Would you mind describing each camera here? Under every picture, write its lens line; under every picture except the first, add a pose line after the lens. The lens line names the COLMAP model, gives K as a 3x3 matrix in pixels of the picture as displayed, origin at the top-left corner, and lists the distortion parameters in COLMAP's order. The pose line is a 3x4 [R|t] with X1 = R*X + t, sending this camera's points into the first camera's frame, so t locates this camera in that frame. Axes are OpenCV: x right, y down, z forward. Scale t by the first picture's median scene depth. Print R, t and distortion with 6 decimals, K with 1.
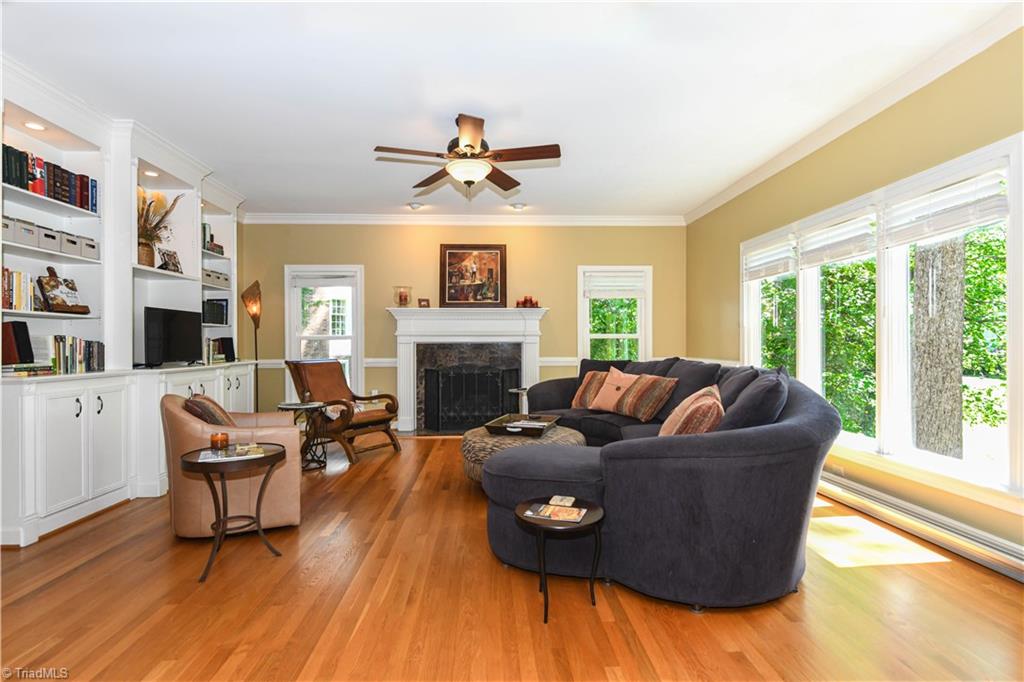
lens RADIAL K [[516.5, 0, 511.8], [0, 516.5, 338.5], [0, 0, 1]] dist [0.002913, -0.000117]
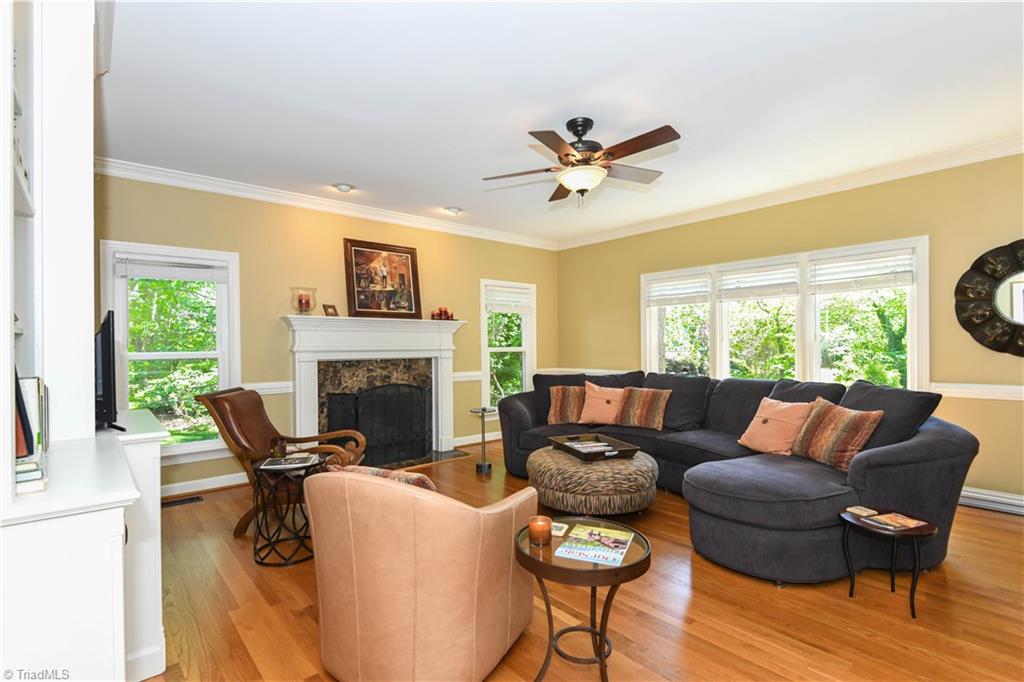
lens RADIAL K [[493.1, 0, 513.8], [0, 493.1, 347.6], [0, 0, 1]] dist [0.001232, 0.000056]
pose [[0.781200, -0.004675, 0.624264, -0.419850], [-0.001975, 0.999948, 0.009960, -0.018961], [-0.624278, -0.009014, 0.781150, 0.226958]]
